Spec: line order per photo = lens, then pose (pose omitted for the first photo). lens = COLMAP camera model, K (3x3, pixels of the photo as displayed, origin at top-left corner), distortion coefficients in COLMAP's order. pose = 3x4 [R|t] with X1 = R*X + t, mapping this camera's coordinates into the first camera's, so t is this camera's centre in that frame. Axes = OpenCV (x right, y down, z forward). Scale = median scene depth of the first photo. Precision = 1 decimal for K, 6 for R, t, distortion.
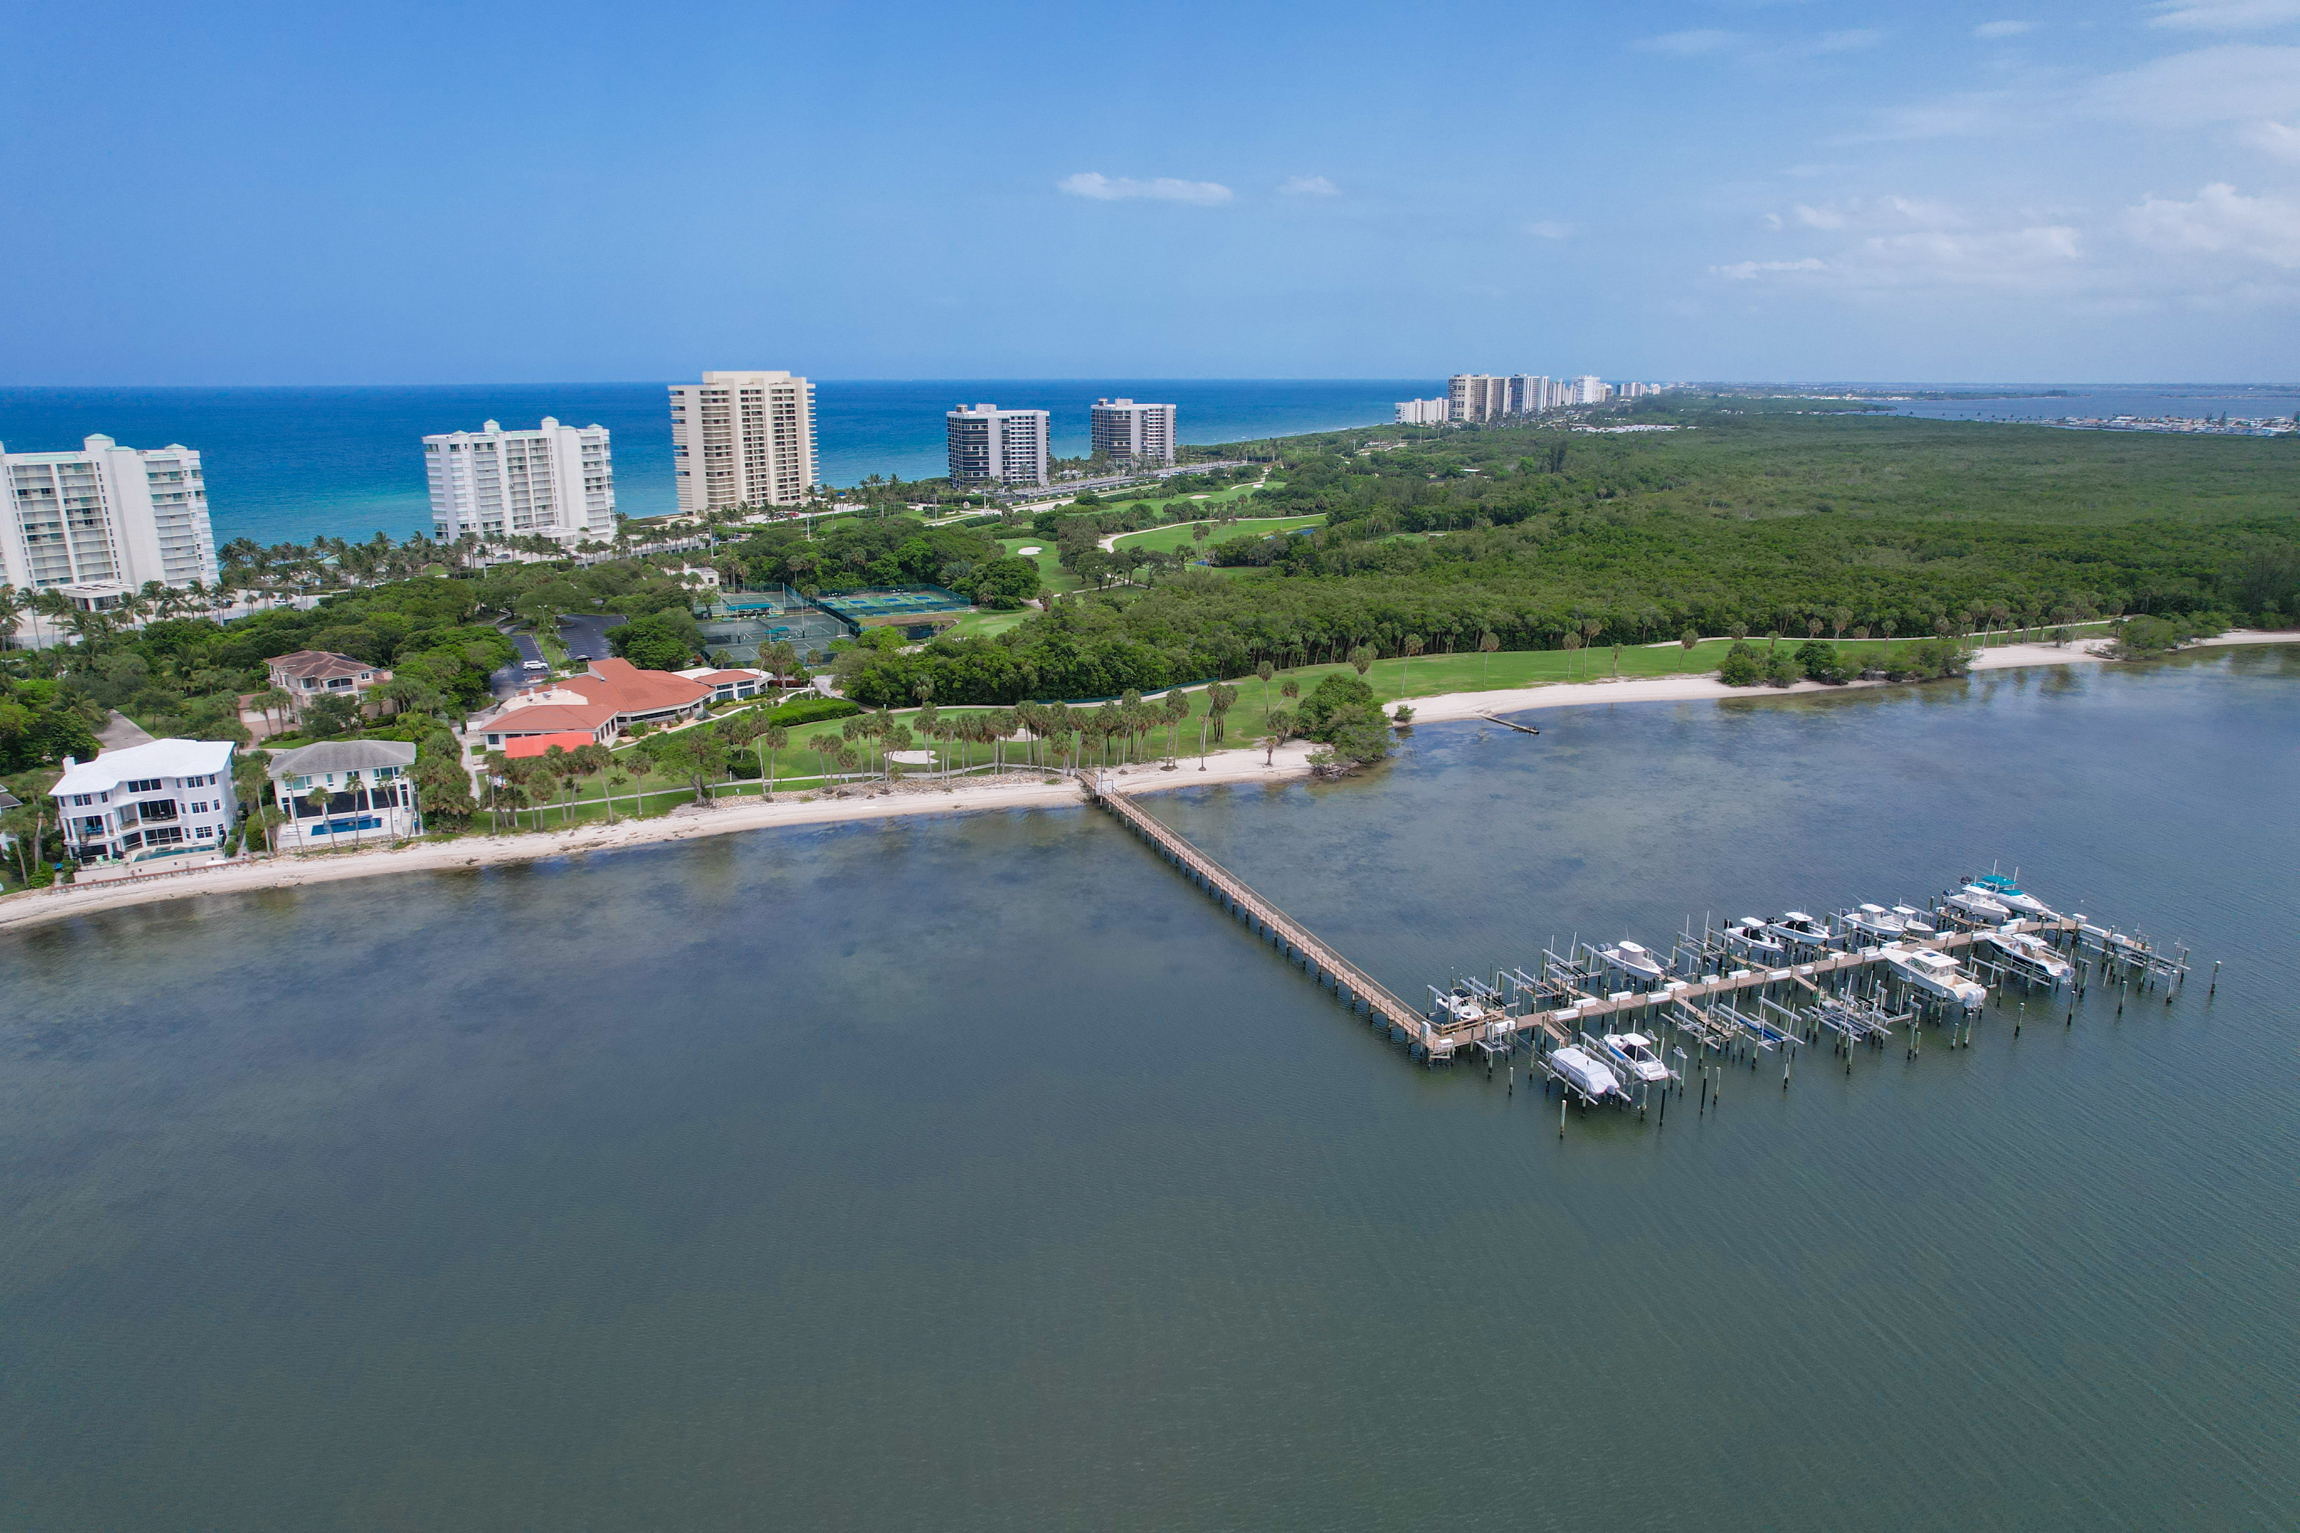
lens RADIAL K [[1464.4, 0, 1152.6], [0, 1464.4, 761.5], [0, 0, 1]] dist [-0.070550, 0.063909]
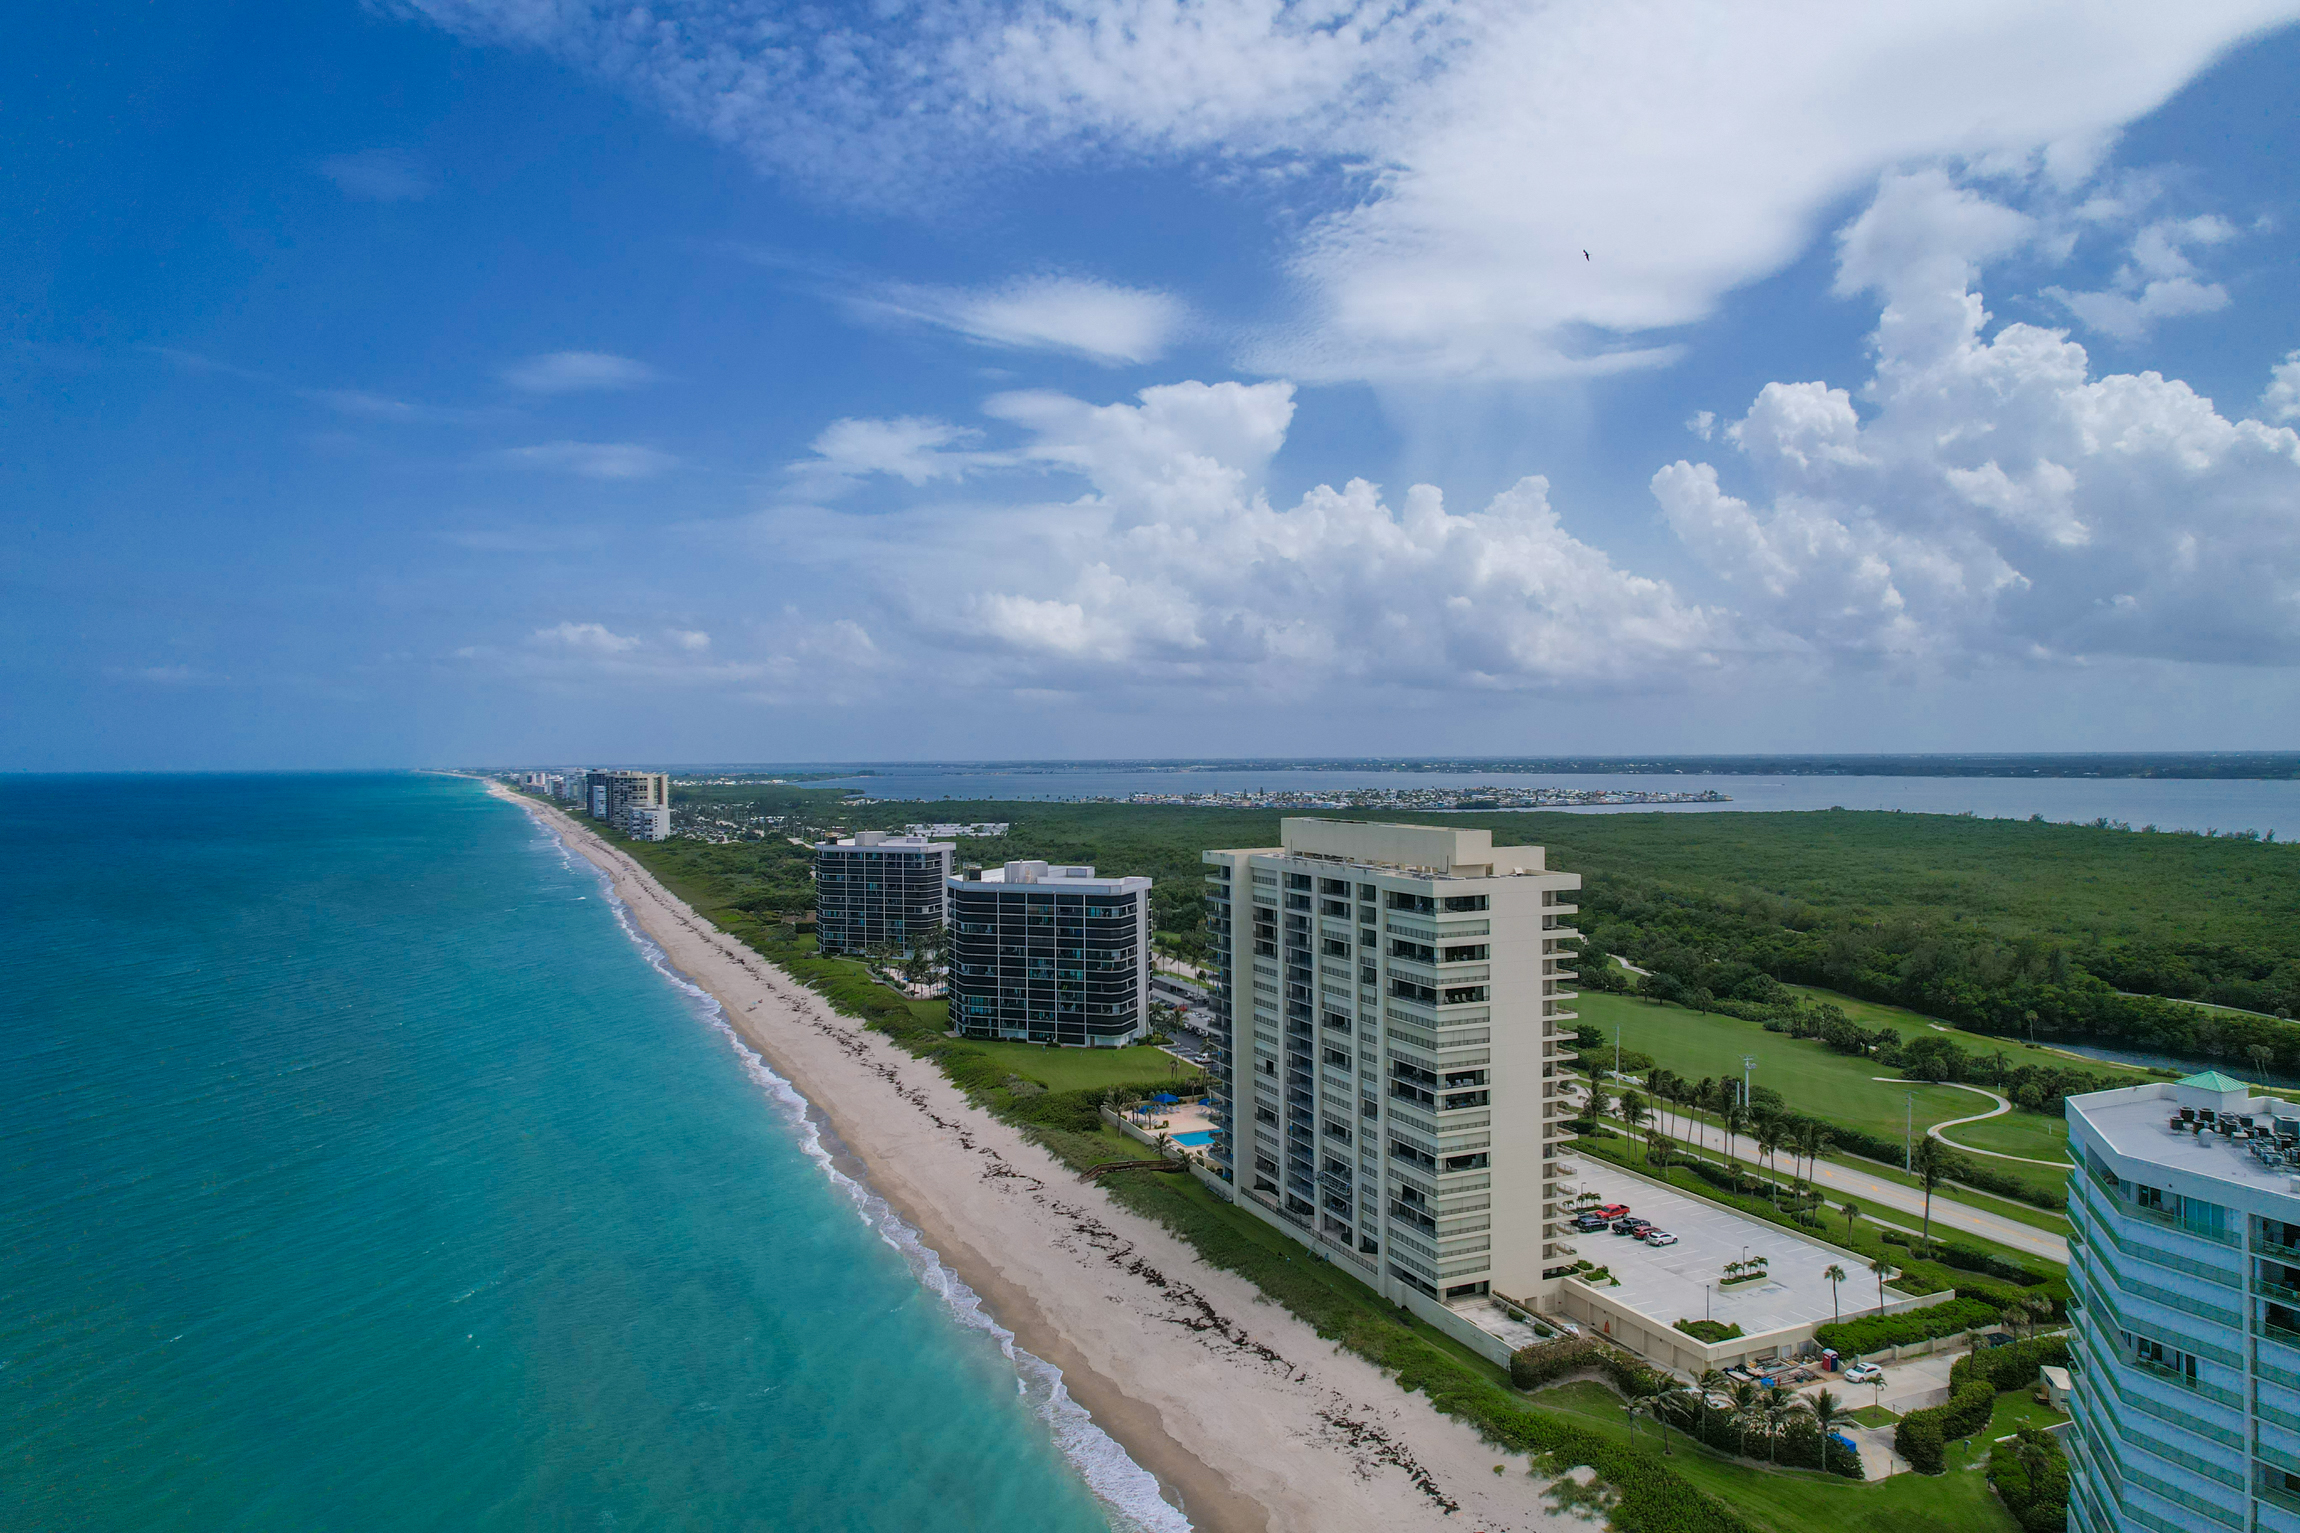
lens RADIAL K [[1464.4, 0, 1152.6], [0, 1464.4, 761.5], [0, 0, 1]] dist [-0.070550, 0.063909]
pose [[0.666718, -0.010163, 0.745241, -0.852617], [0.201253, 0.965219, -0.166884, -0.348188], [-0.717624, 0.261246, 0.645574, 1.194588]]
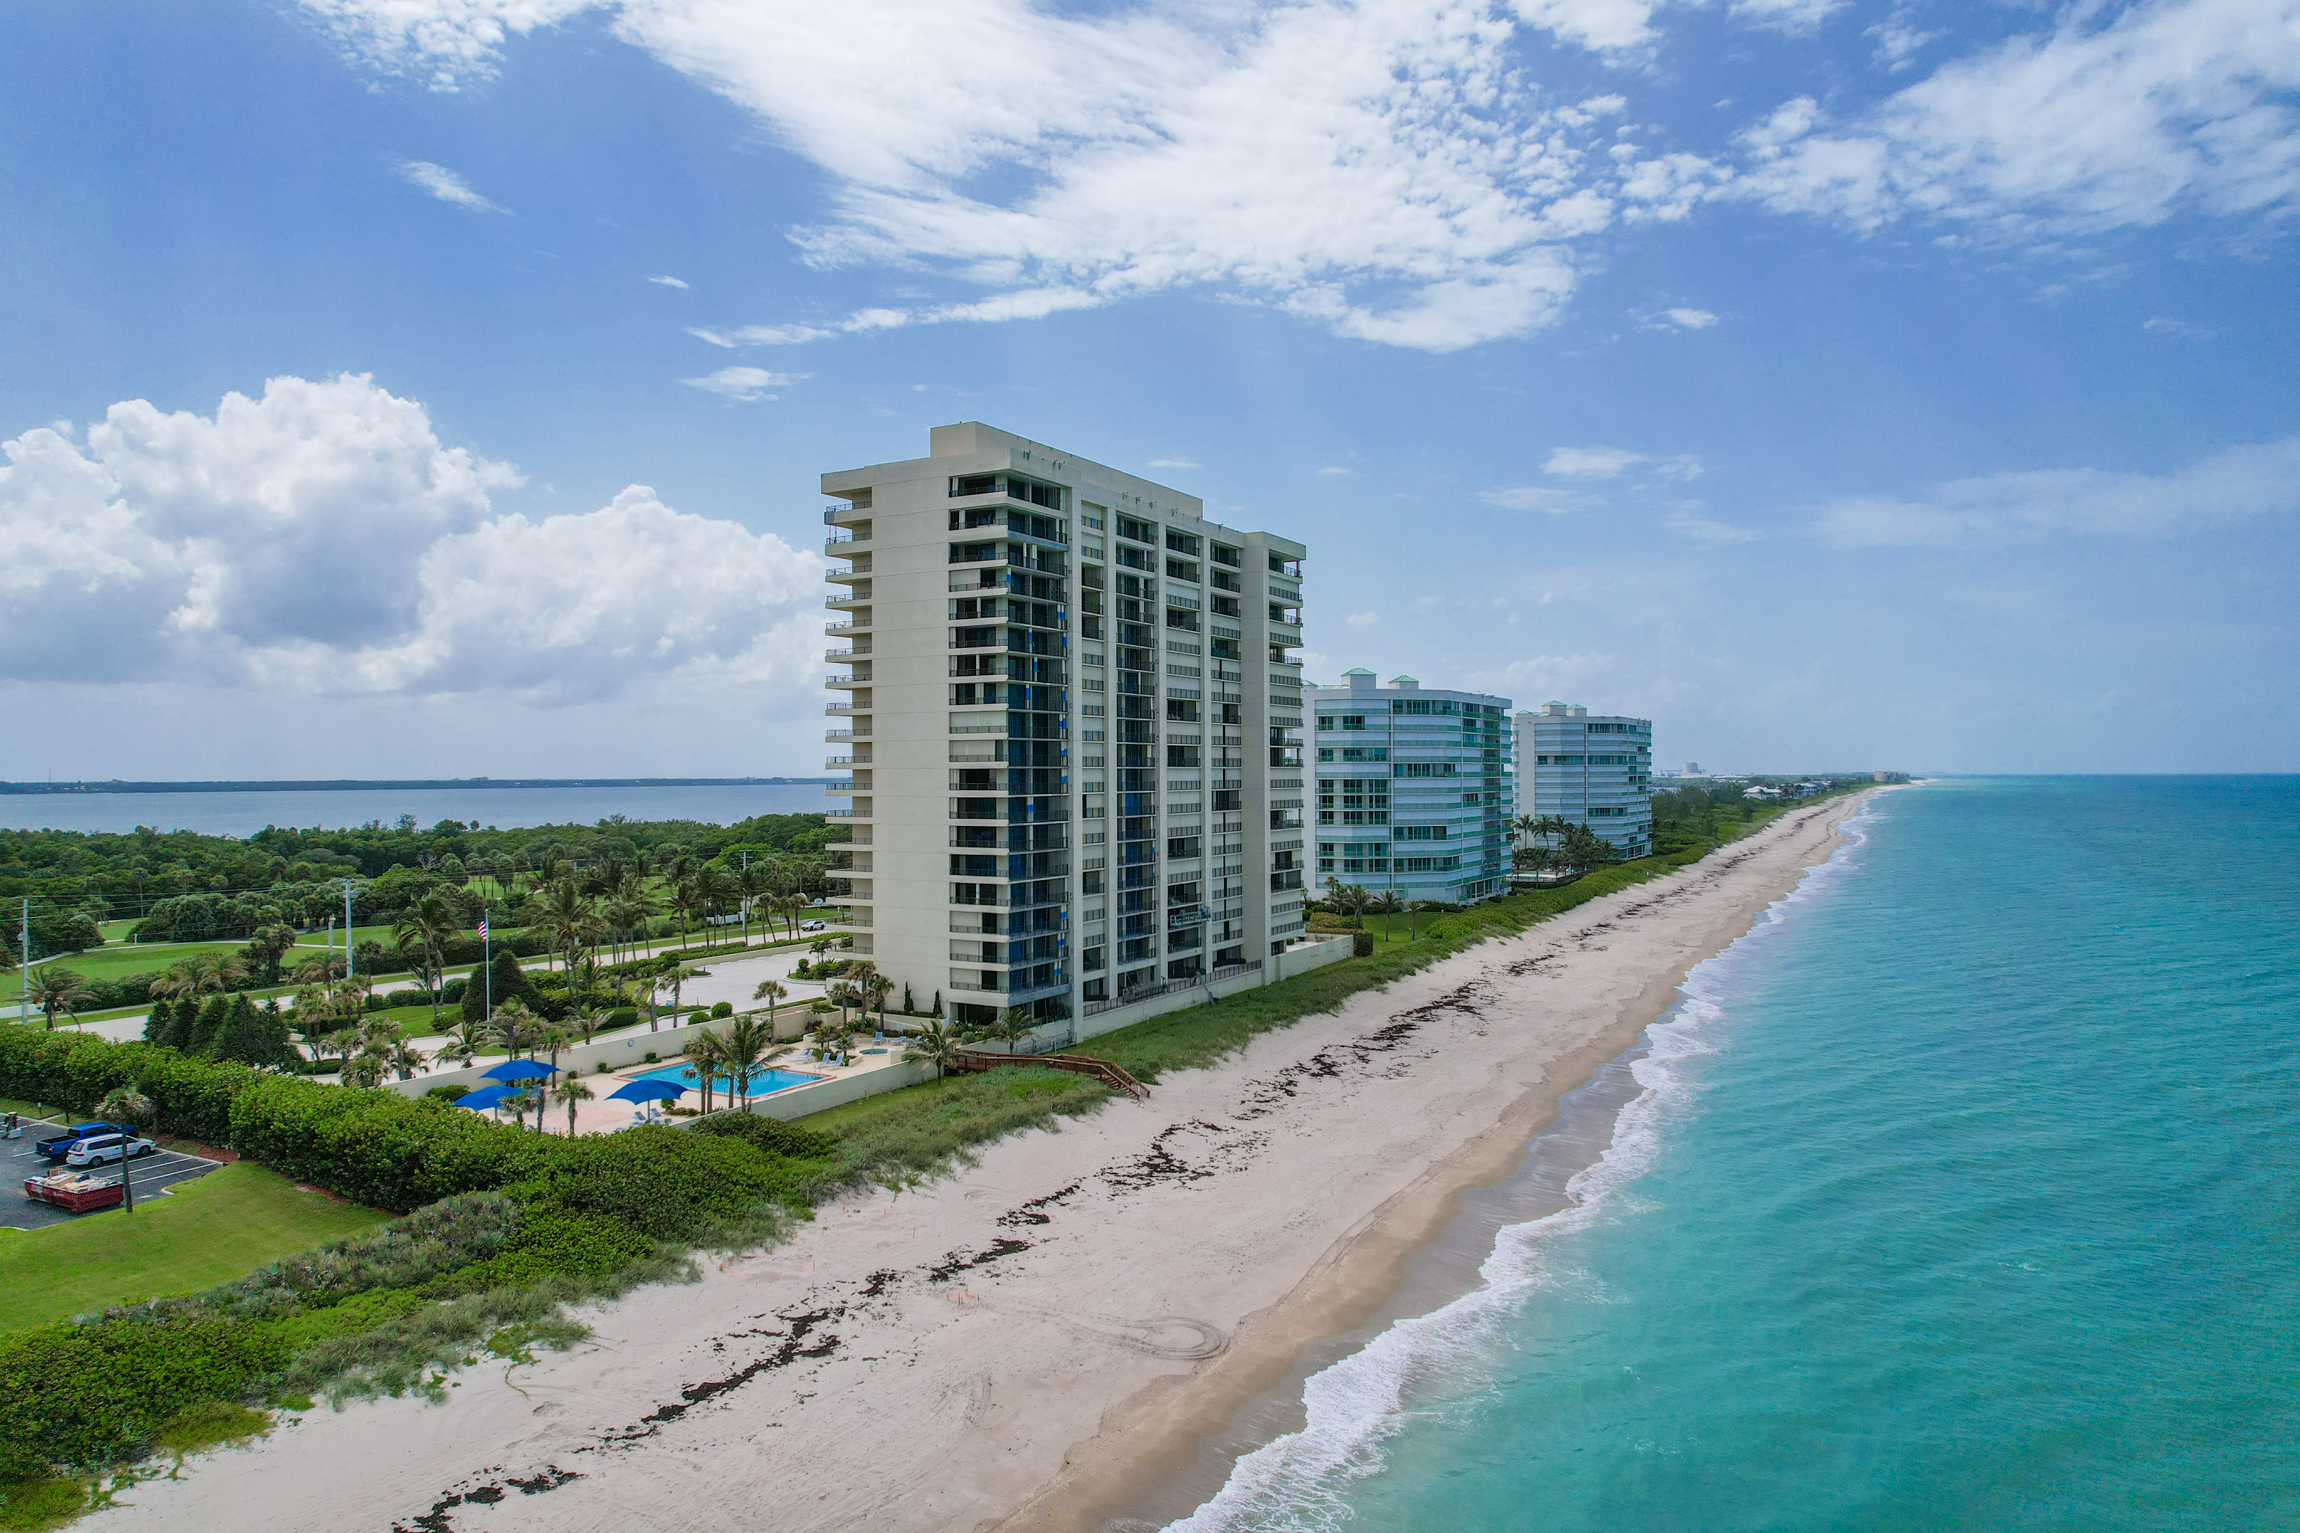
lens RADIAL K [[1455.7, 0, 1140.0], [0, 1455.7, 770.8], [0, 0, 1]] dist [-0.026918, 0.000235]
pose [[-0.996661, 0.006530, 0.081393, -0.460607], [0.027036, 0.966960, 0.253489, -0.418247], [-0.077048, 0.254843, -0.963908, 1.885755]]
